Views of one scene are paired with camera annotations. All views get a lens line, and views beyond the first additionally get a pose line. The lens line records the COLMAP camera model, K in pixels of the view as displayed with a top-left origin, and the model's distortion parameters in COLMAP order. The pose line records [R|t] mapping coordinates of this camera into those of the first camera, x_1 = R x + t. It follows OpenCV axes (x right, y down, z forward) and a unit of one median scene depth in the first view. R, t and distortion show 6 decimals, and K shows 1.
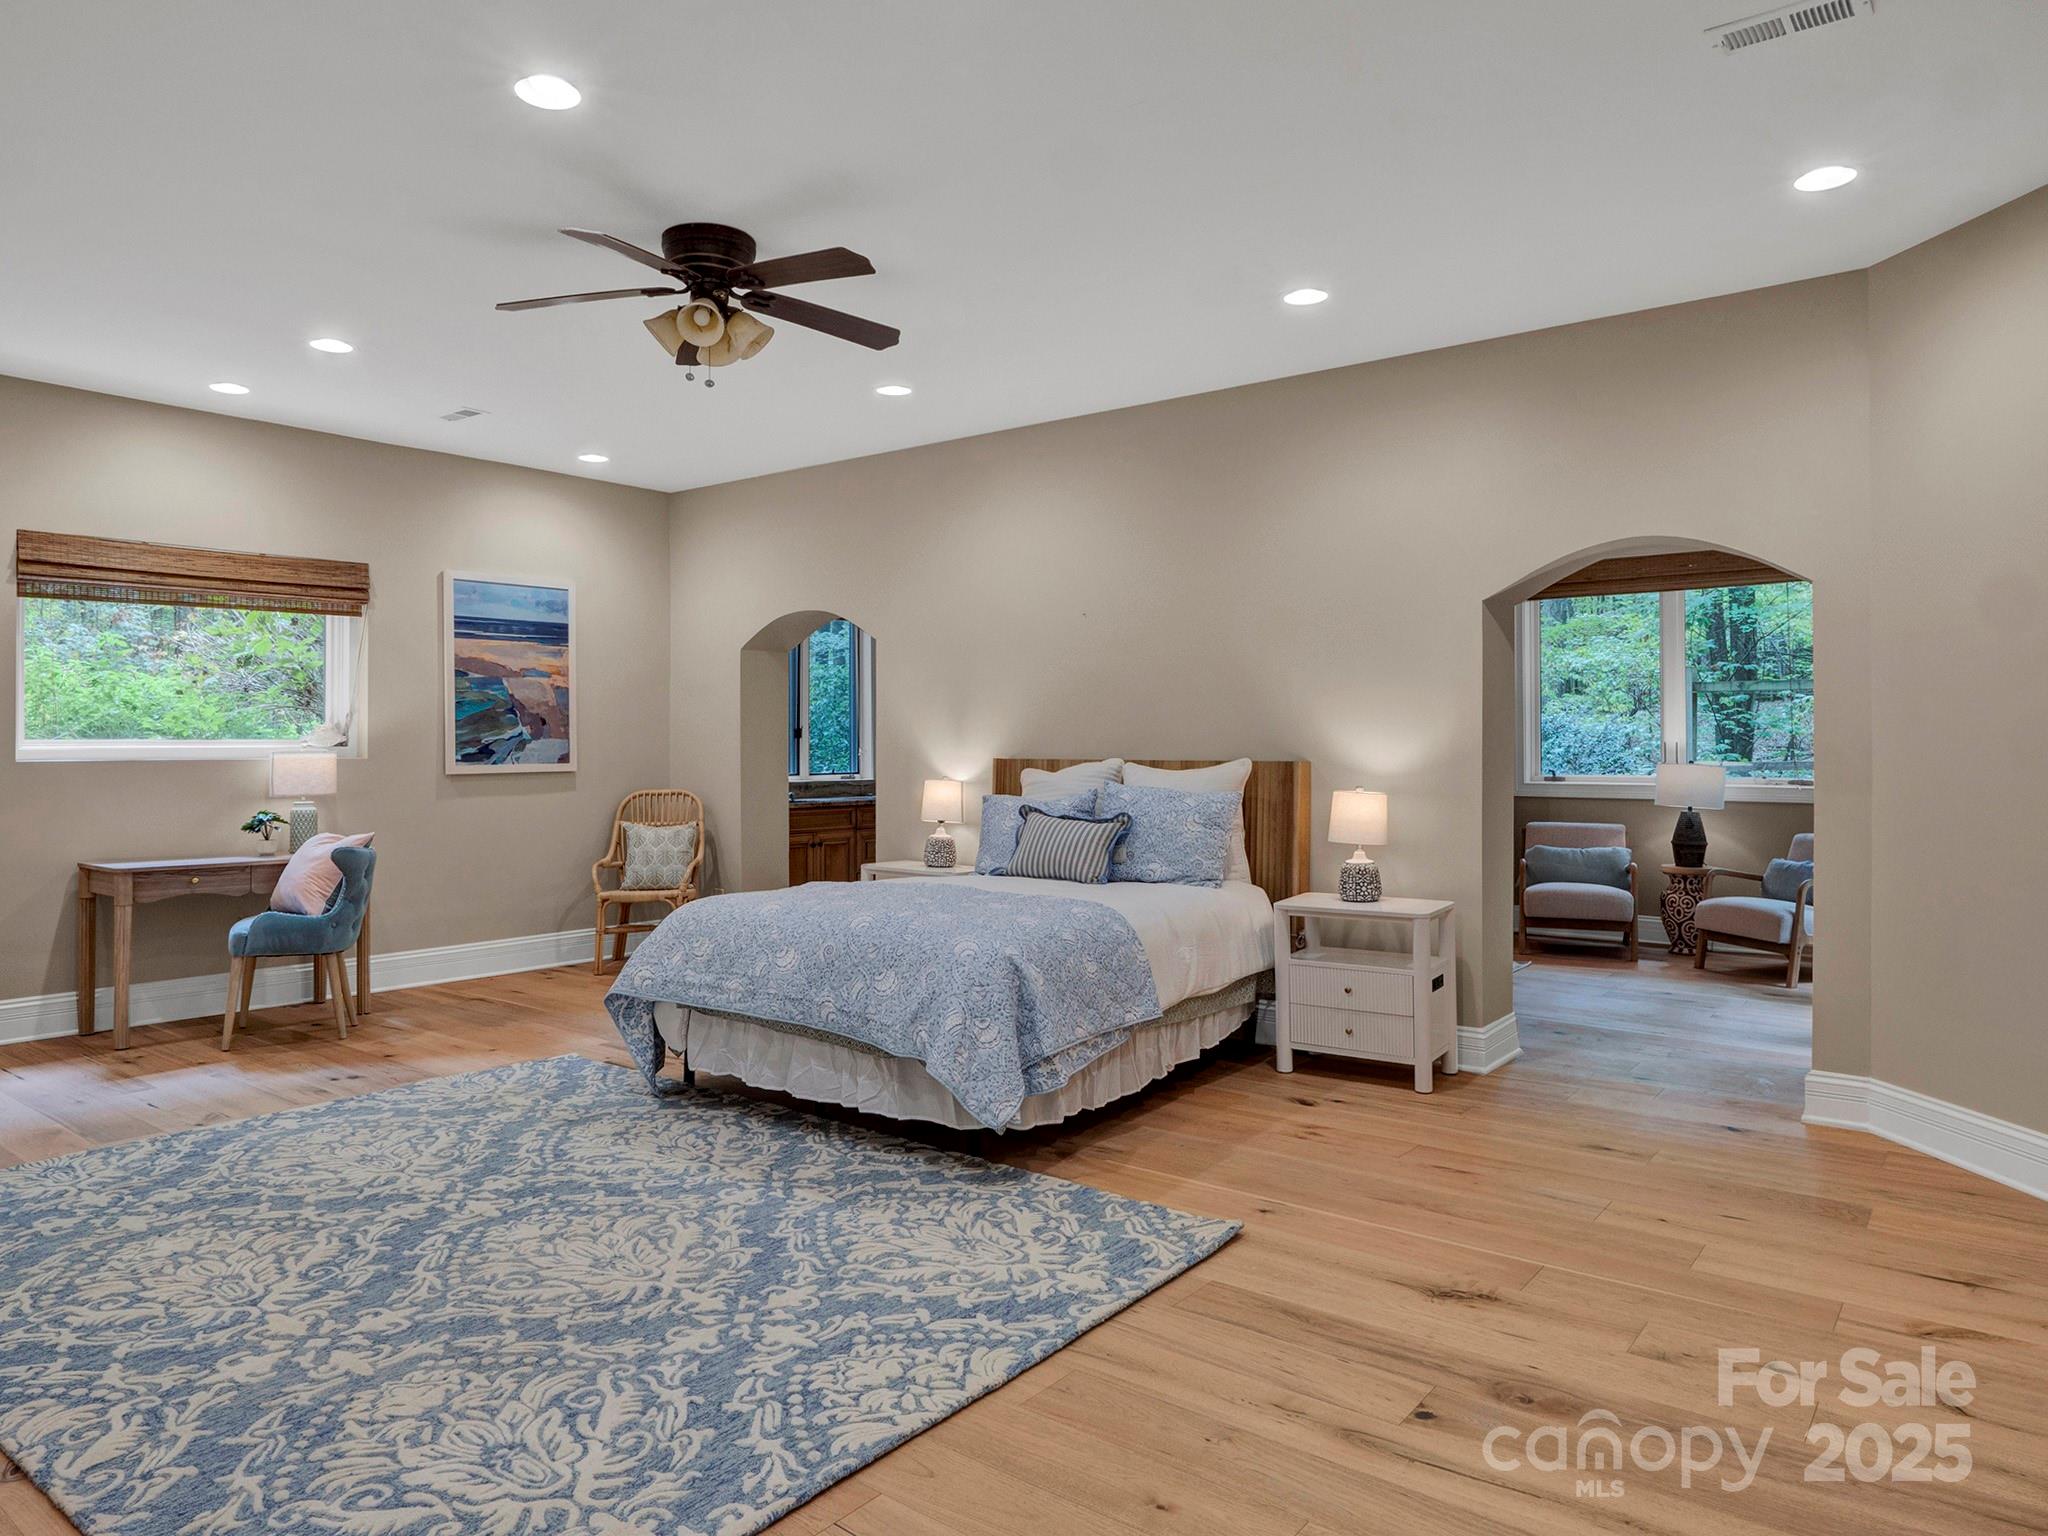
lens RADIAL K [[1299.5, 0, 1014.3], [0, 1299.5, 769.8], [0, 0, 1]] dist [-0.017413, 0.008188]
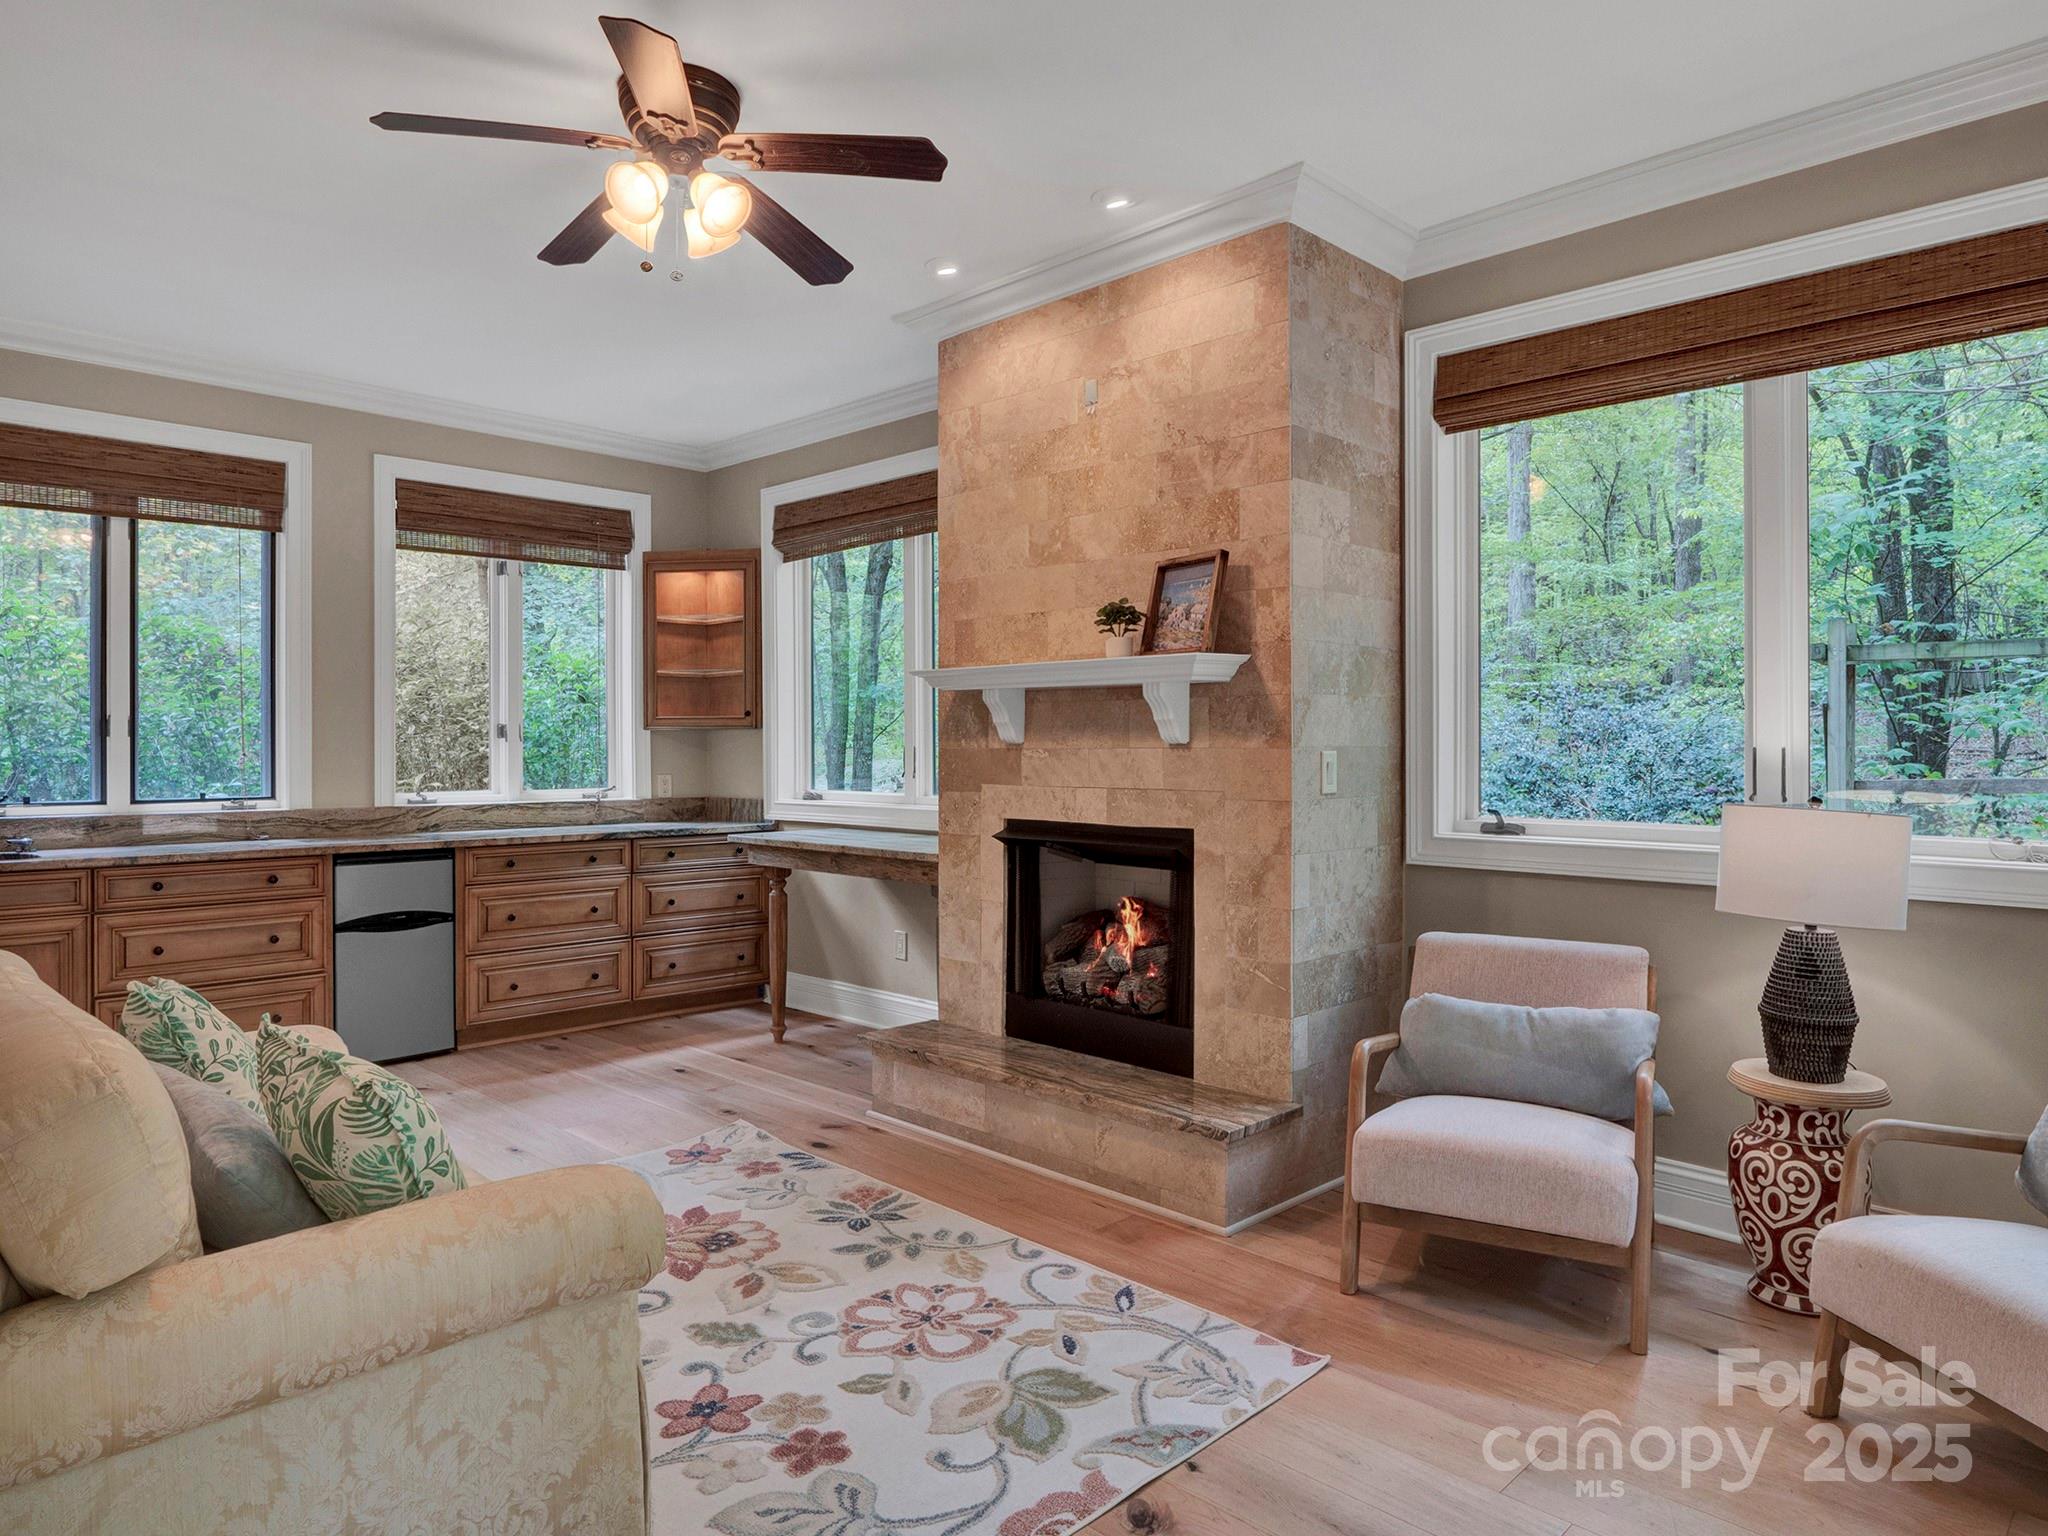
lens RADIAL K [[1290.1, 0, 1021.7], [0, 1290.1, 771.4], [0, 0, 1]] dist [-0.025591, 0.000520]
pose [[0.994928, 0.005621, -0.100437, 0.278171], [-0.005488, 0.999984, 0.001600, -0.011372], [0.100445, -0.001041, 0.994942, 0.510446]]
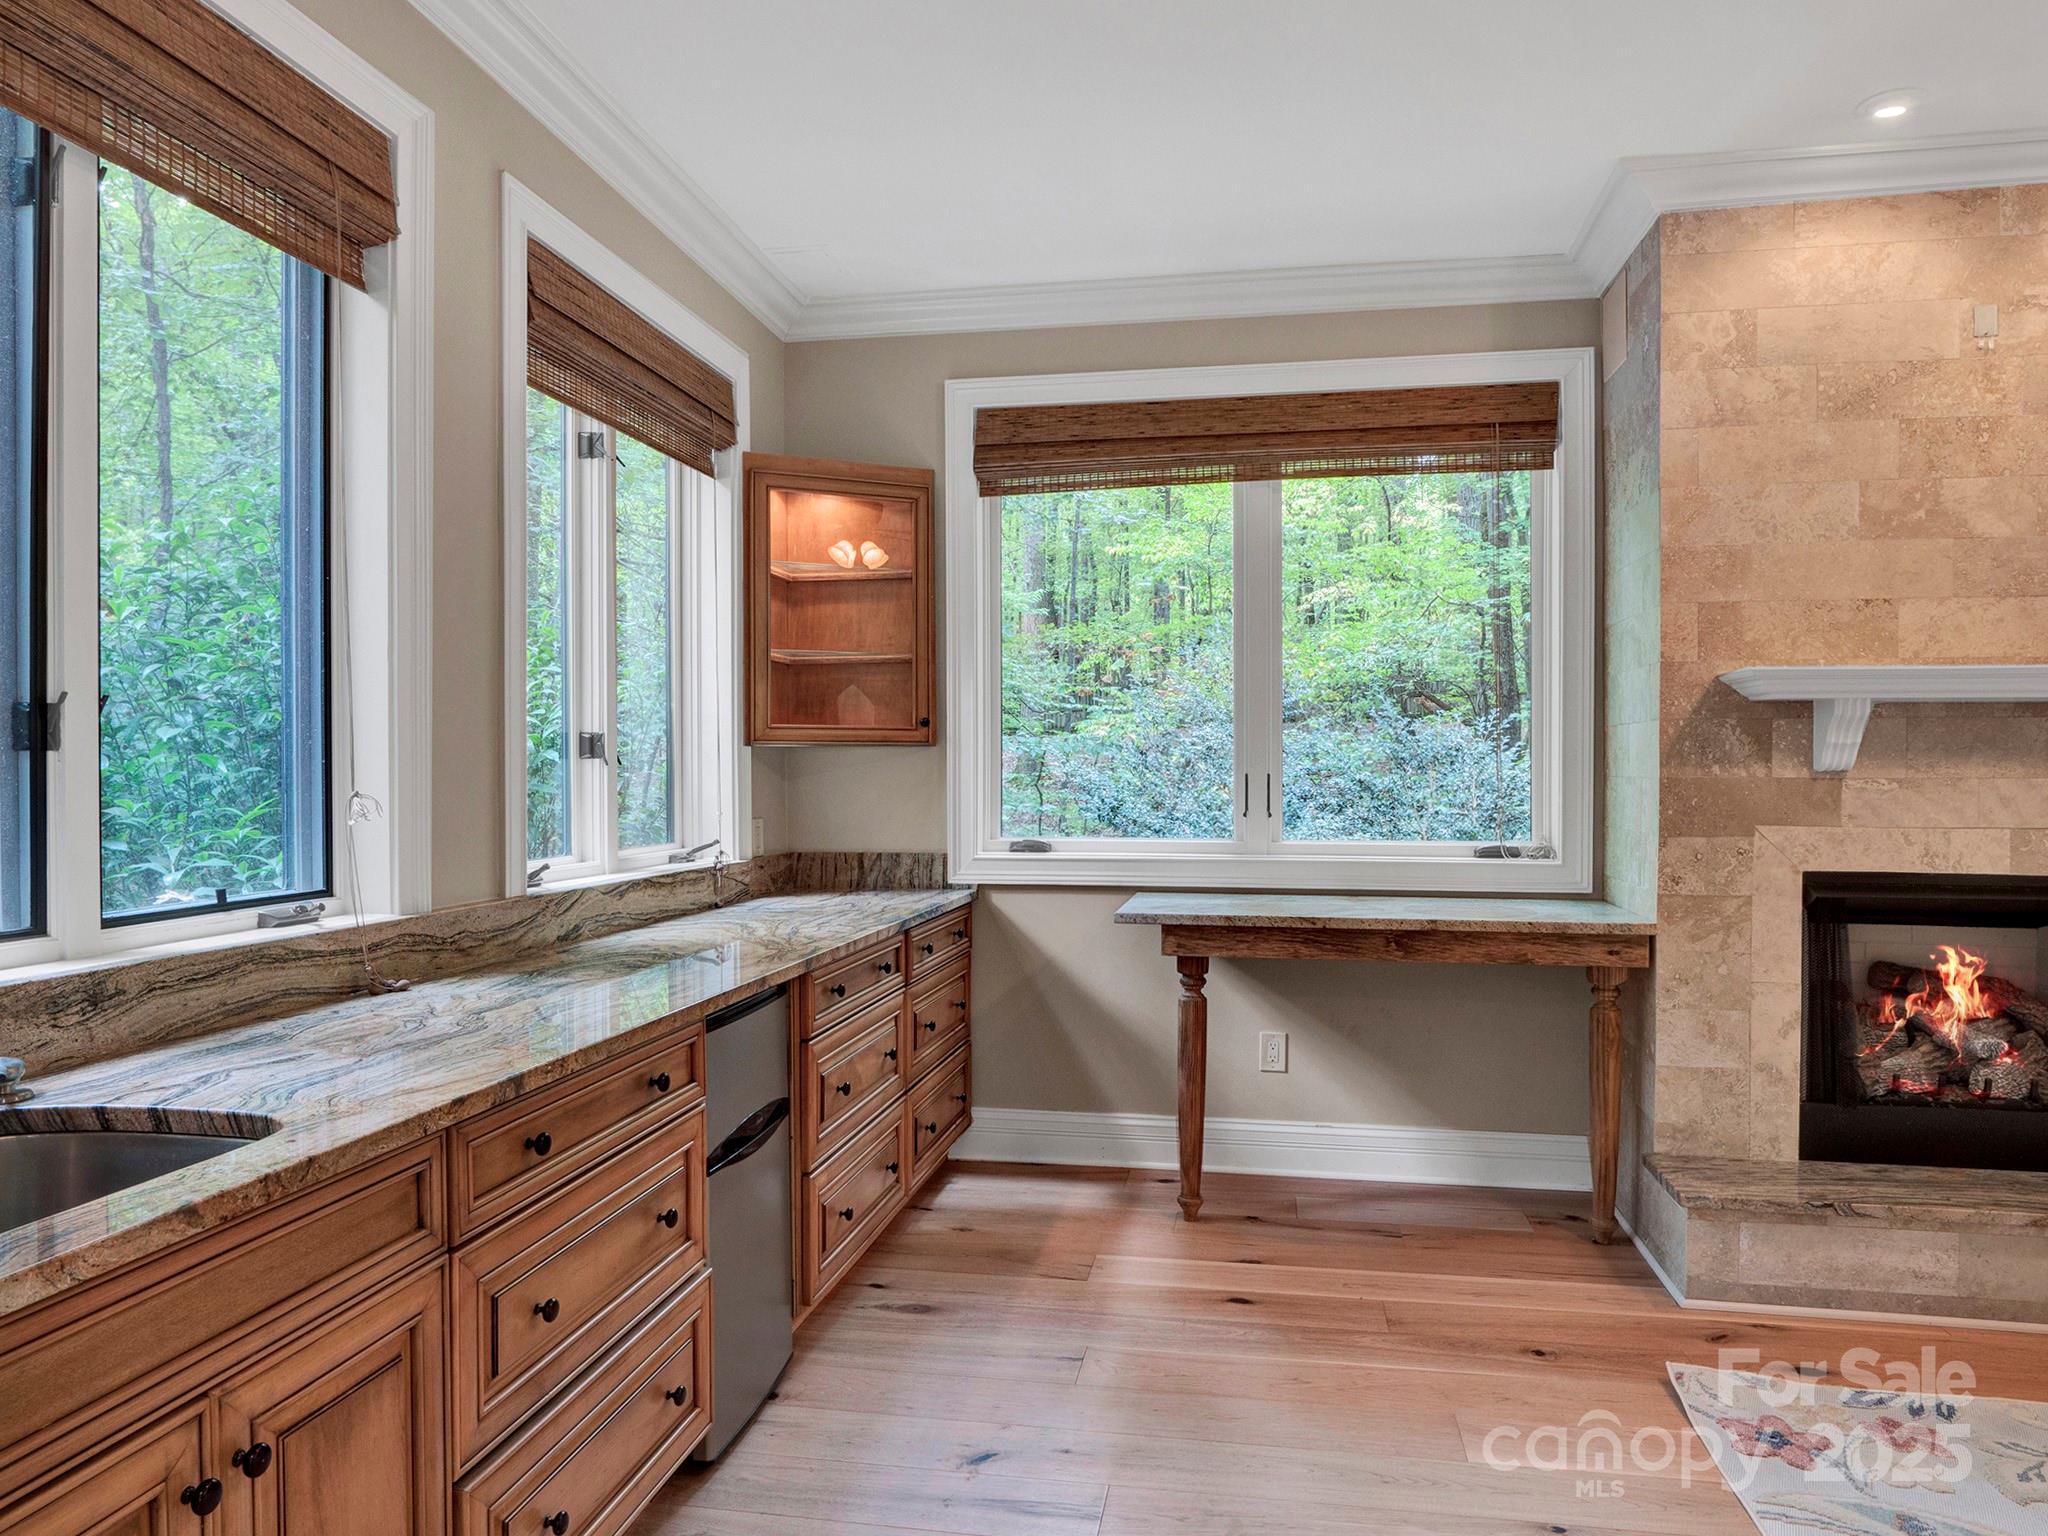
lens RADIAL K [[1330.1, 0, 1021.9], [0, 1330.1, 803.2], [0, 0, 1]] dist [-0.010576, -0.004701]
pose [[0.880235, -0.012182, 0.474382, -0.131186], [0.006539, 0.999887, 0.013543, -0.018285], [-0.474493, -0.008819, 0.880215, 0.758855]]
